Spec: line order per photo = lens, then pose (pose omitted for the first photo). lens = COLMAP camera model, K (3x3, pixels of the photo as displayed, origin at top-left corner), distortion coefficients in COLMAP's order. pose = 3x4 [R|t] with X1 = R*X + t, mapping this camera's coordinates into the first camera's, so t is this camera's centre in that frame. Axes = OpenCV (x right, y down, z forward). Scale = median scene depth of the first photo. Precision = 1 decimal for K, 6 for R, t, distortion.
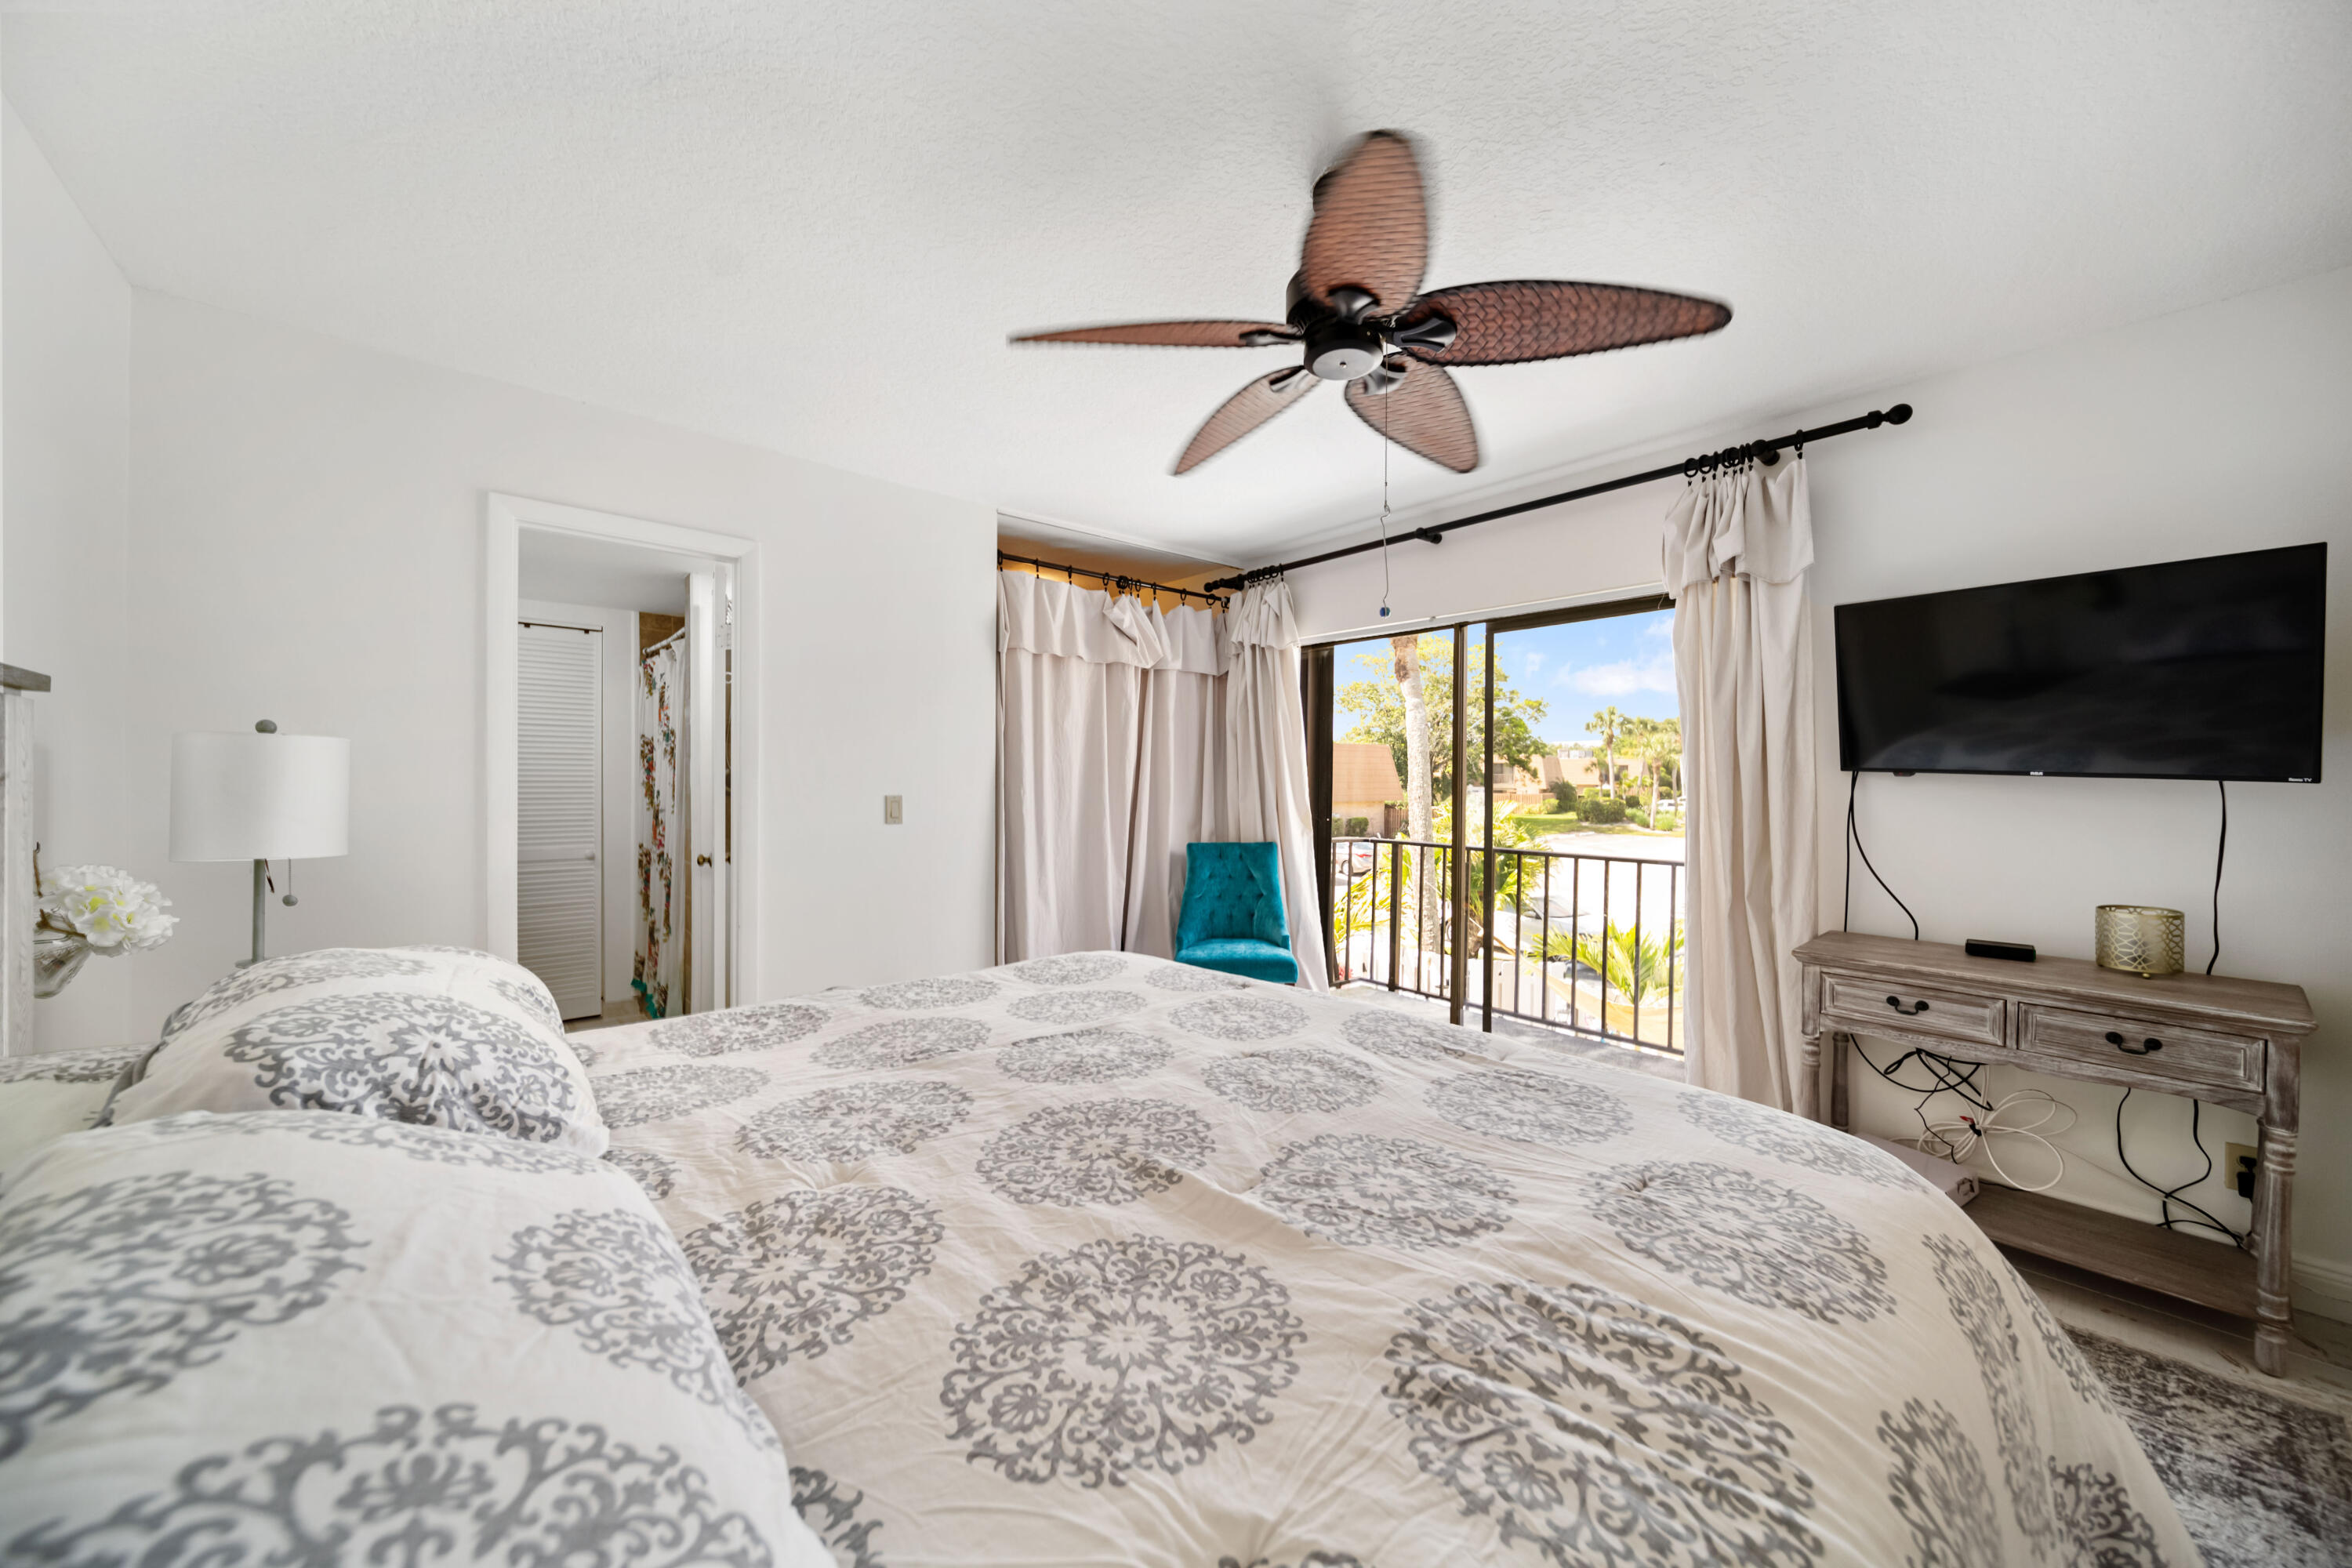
lens RADIAL K [[850.8, 0, 1174.9], [0, 850.8, 764.6], [0, 0, 1]] dist [-0.000202, -0.001638]
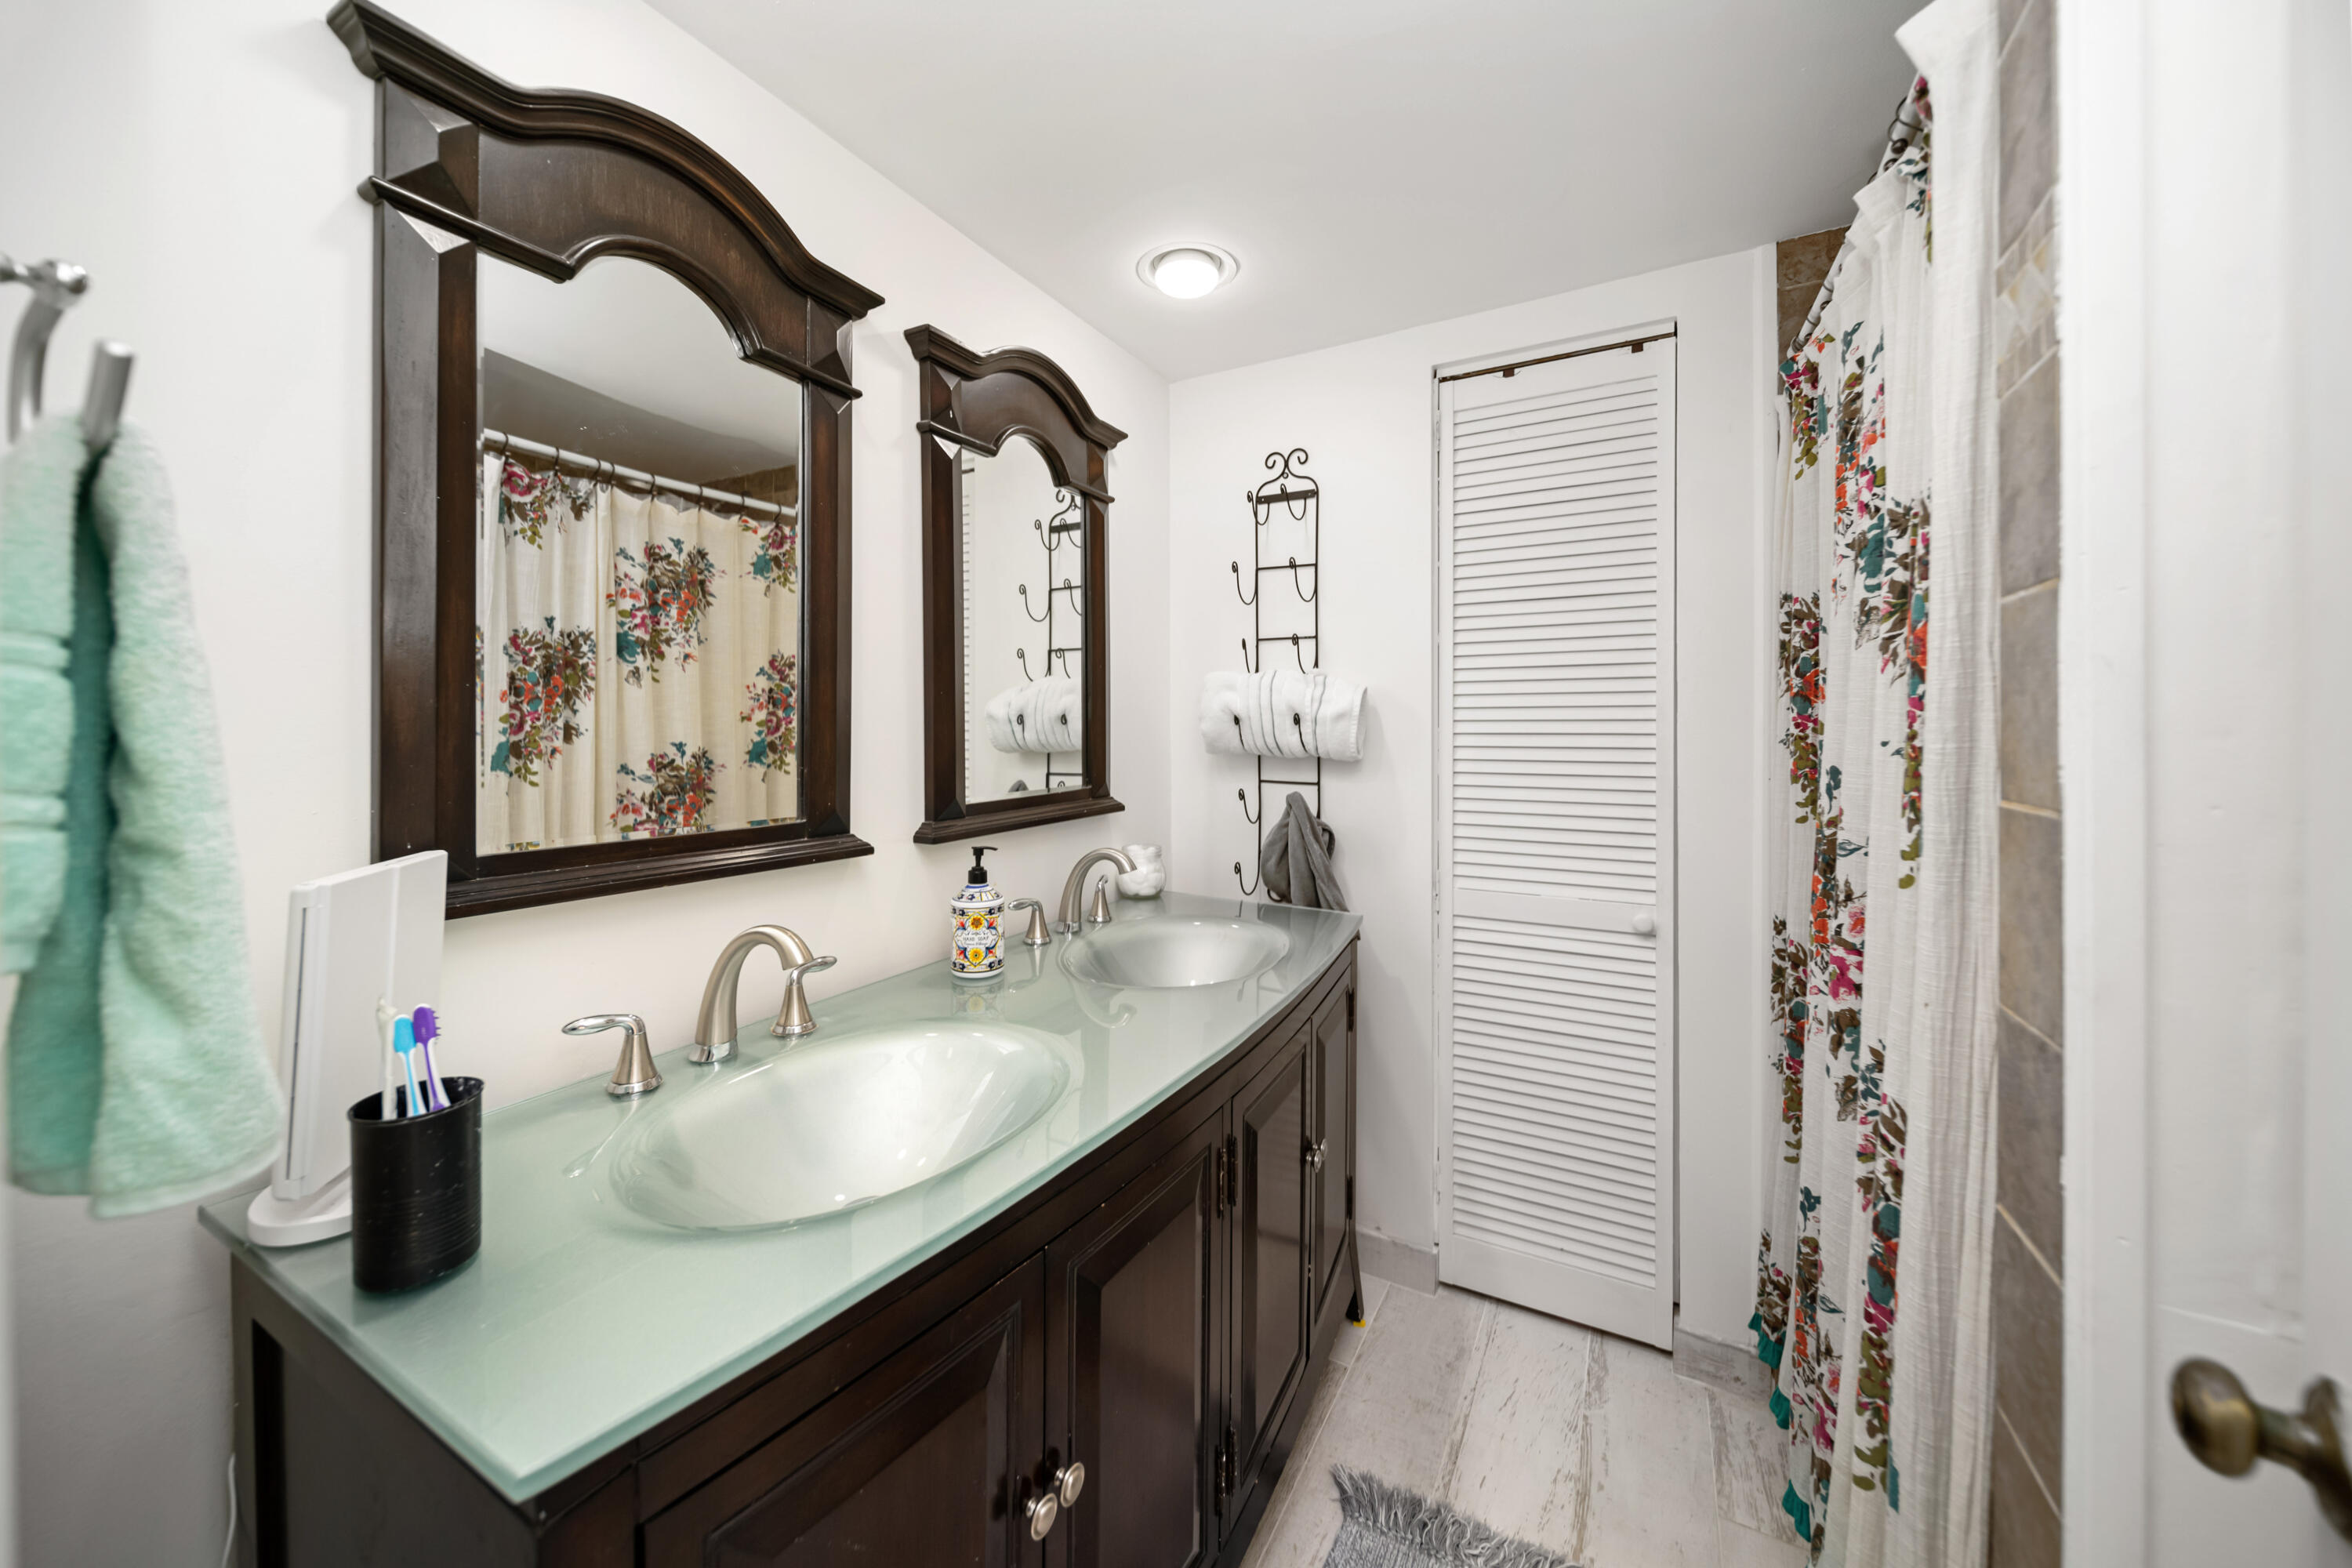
lens RADIAL K [[850.8, 0, 1174.9], [0, 850.8, 764.6], [0, 0, 1]] dist [-0.000202, -0.001638]
pose [[0.356972, 0.022333, -0.933848, -0.406771], [0.017885, 0.999368, 0.030736, 0.017312], [0.933944, -0.027673, 0.356346, 0.669160]]
